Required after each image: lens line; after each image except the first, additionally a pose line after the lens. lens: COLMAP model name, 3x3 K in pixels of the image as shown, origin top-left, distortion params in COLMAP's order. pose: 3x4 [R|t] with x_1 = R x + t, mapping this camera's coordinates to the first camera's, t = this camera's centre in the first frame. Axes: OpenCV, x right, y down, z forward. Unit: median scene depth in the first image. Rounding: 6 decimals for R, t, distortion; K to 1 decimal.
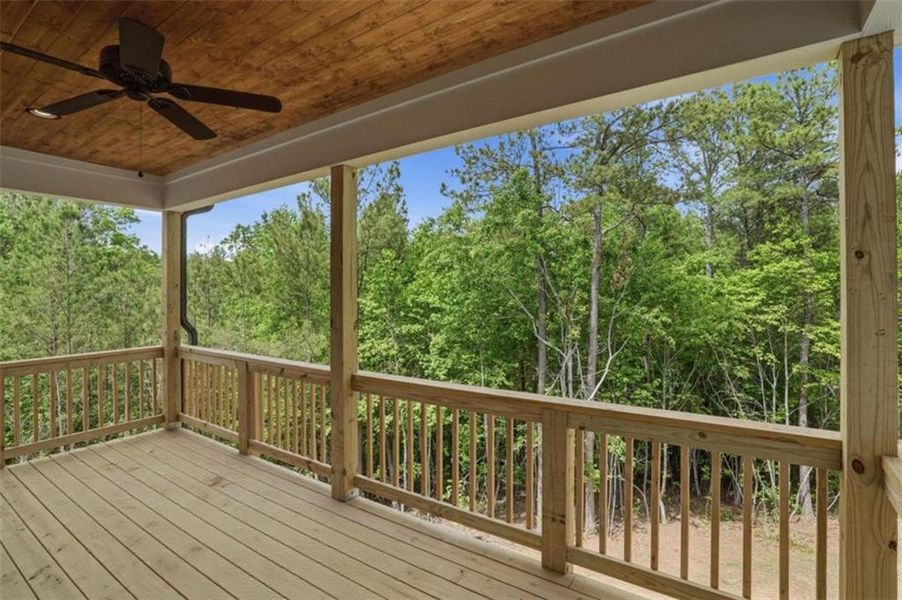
lens RADIAL K [[426.1, 0, 453.1], [0, 426.1, 294.8], [0, 0, 1]] dist [-0.042871, 0.010215]
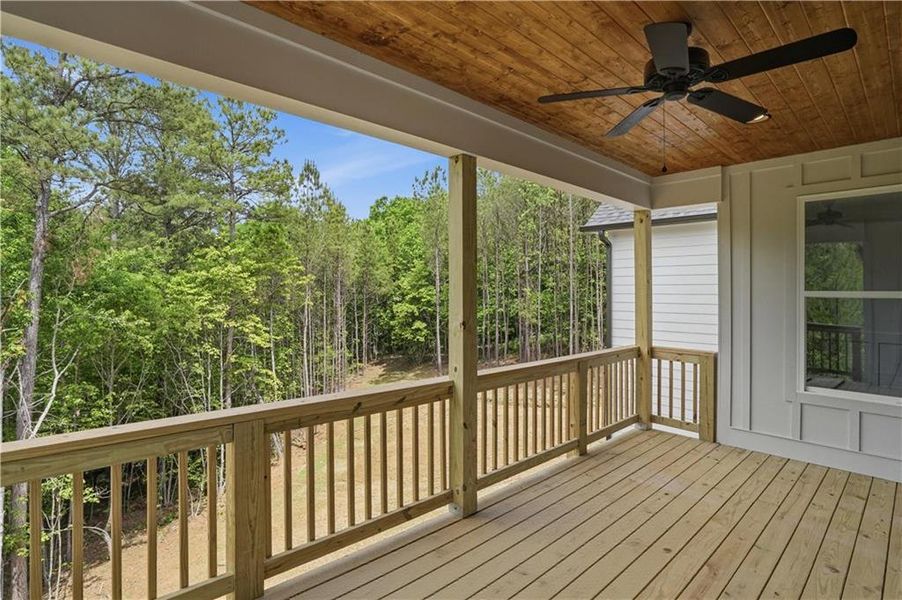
lens RADIAL K [[426.1, 0, 450.3], [0, 426.1, 291.2], [0, 0, 1]] dist [-0.042871, 0.010215]
pose [[0.252194, 0.012066, 0.967601, -0.174128], [-0.003021, 0.999927, -0.011682, 0.000666], [-0.967672, 0.000023, 0.252213, 0.119101]]
